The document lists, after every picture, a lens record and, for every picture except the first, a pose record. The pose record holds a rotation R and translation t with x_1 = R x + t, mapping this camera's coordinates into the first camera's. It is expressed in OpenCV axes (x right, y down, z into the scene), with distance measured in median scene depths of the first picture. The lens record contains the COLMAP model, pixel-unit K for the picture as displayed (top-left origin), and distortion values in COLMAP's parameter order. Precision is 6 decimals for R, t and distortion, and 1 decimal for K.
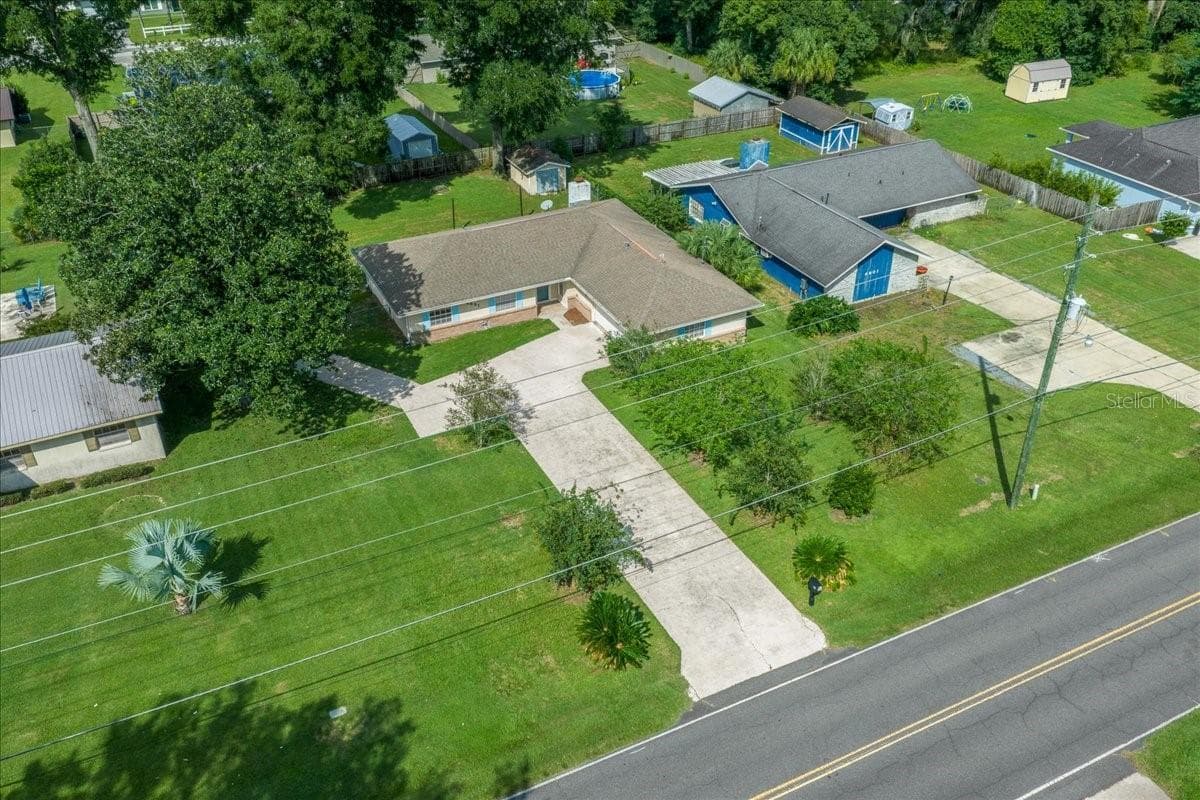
lens RADIAL K [[994.0, 0, 600.7], [0, 994.0, 401.4], [0, 0, 1]] dist [0.012150, -0.012529]
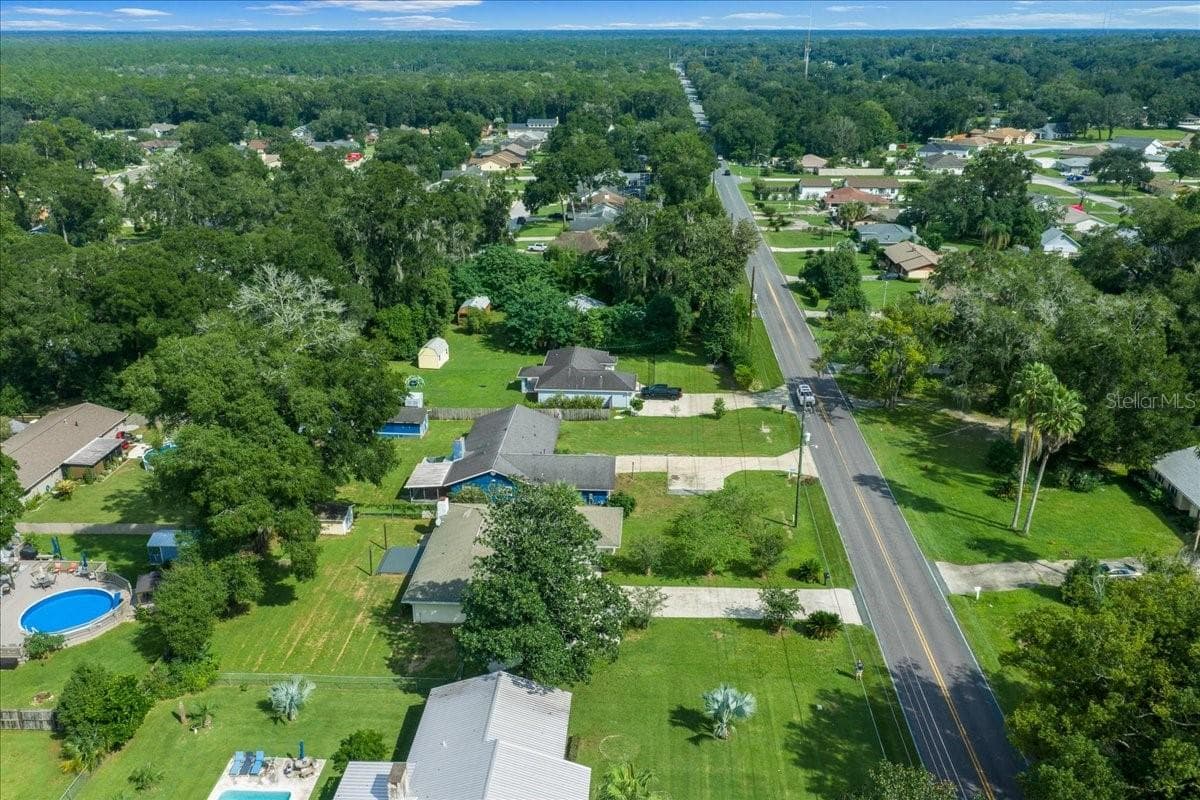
lens RADIAL K [[994.0, 0, 597.9], [0, 994.0, 399.0], [0, 0, 1]] dist [0.012150, -0.012529]
pose [[0.502445, -0.298380, 0.811491, -1.199320], [0.465598, 0.884229, 0.036844, -0.341150], [-0.728538, 0.359317, 0.583202, -0.092085]]
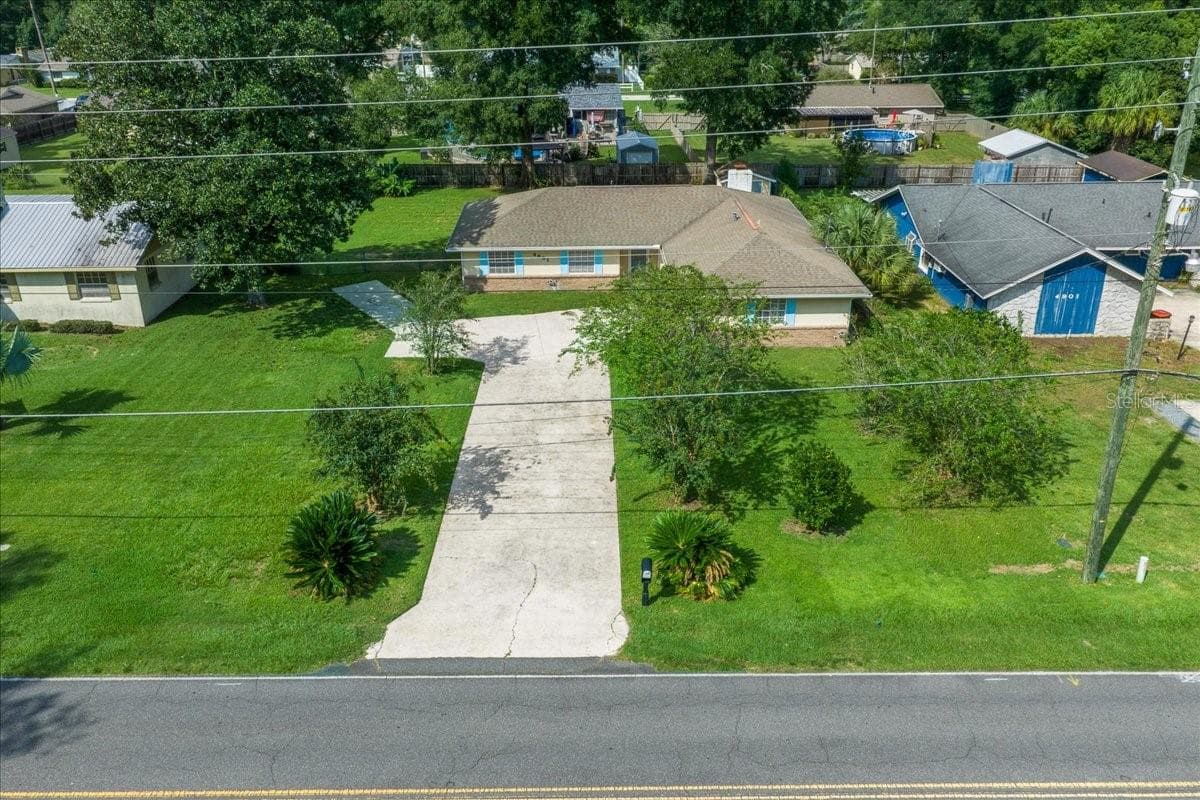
lens RADIAL K [[994.0, 0, 599.0], [0, 994.0, 399.9], [0, 0, 1]] dist [0.012150, -0.012529]
pose [[0.902169, 0.172756, -0.395281, 0.271433], [-0.230306, 0.967682, -0.102716, 0.096540], [0.364761, 0.183703, 0.912799, 0.241599]]
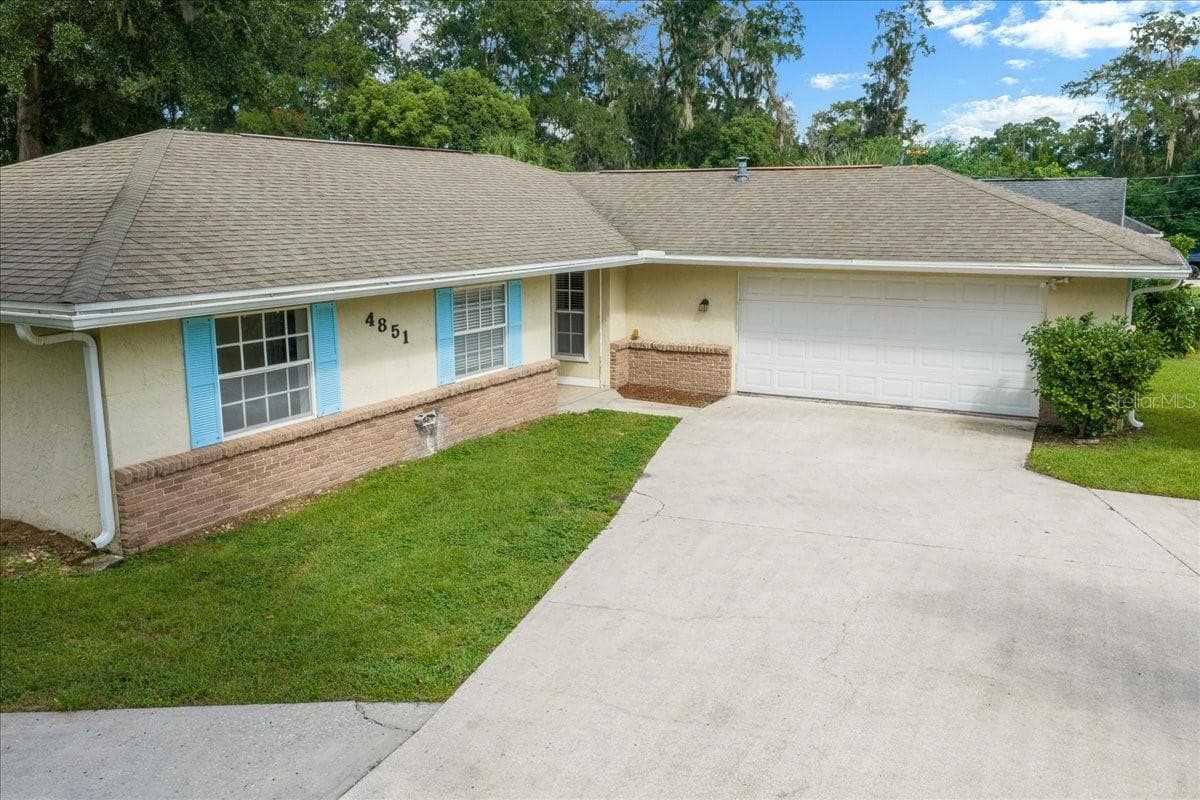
lens RADIAL K [[994.0, 0, 597.3], [0, 994.0, 402.7], [0, 0, 1]] dist [0.012150, -0.012529]
pose [[0.820770, -0.108801, 0.560802, -0.206753], [0.308117, 0.910974, -0.274210, -0.009404], [-0.481041, 0.397856, 0.781223, 0.787689]]
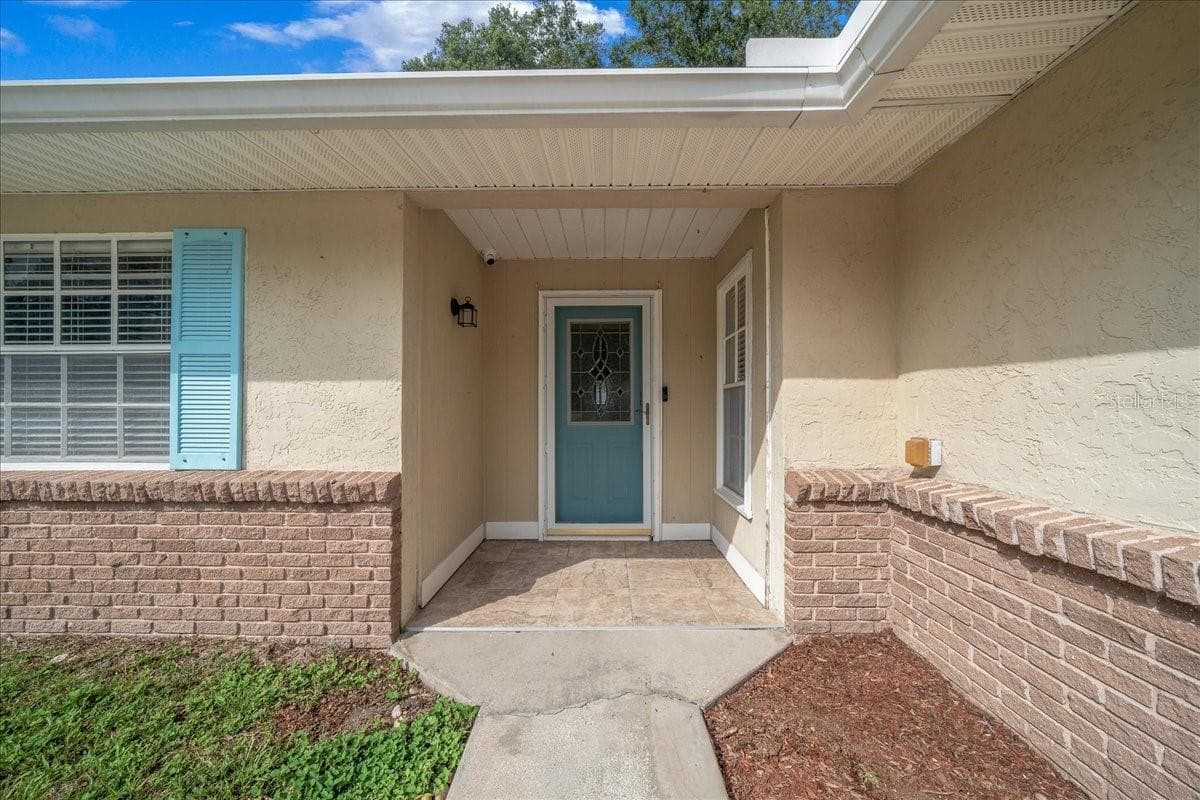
lens RADIAL K [[408.4, 0, 602.6], [0, 408.4, 409.2], [0, 0, 1]] dist [-0.007435, 0.000879]
pose [[0.886706, 0.002703, -0.462326, -0.031589], [-0.251273, 0.842221, -0.476997, -0.089688], [0.388091, 0.539126, 0.747481, 0.975448]]
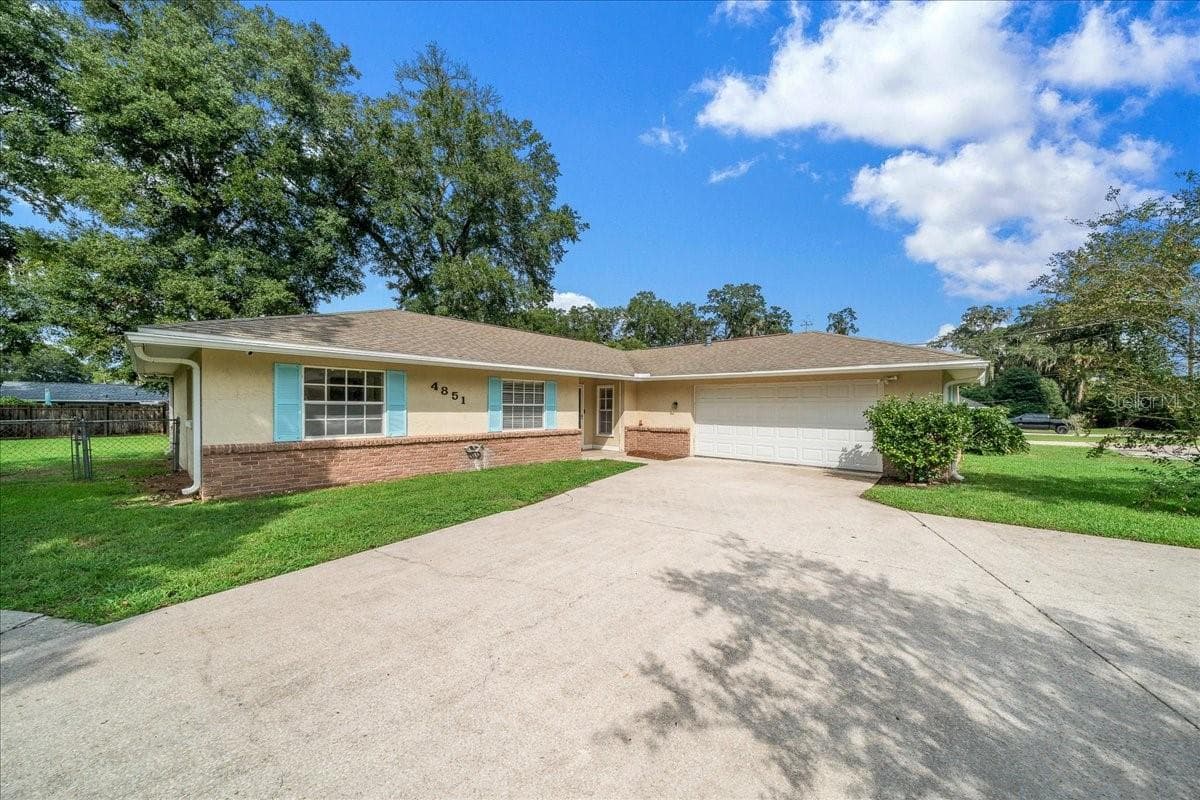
lens RADIAL K [[420.1, 0, 608.2], [0, 420.1, 408.9], [0, 0, 1]] dist [-0.006843, 0.000503]
pose [[0.932250, 0.007906, 0.361728, -0.125349], [0.187145, 0.845099, -0.500784, -0.001376], [-0.309655, 0.534552, 0.786364, 0.829397]]
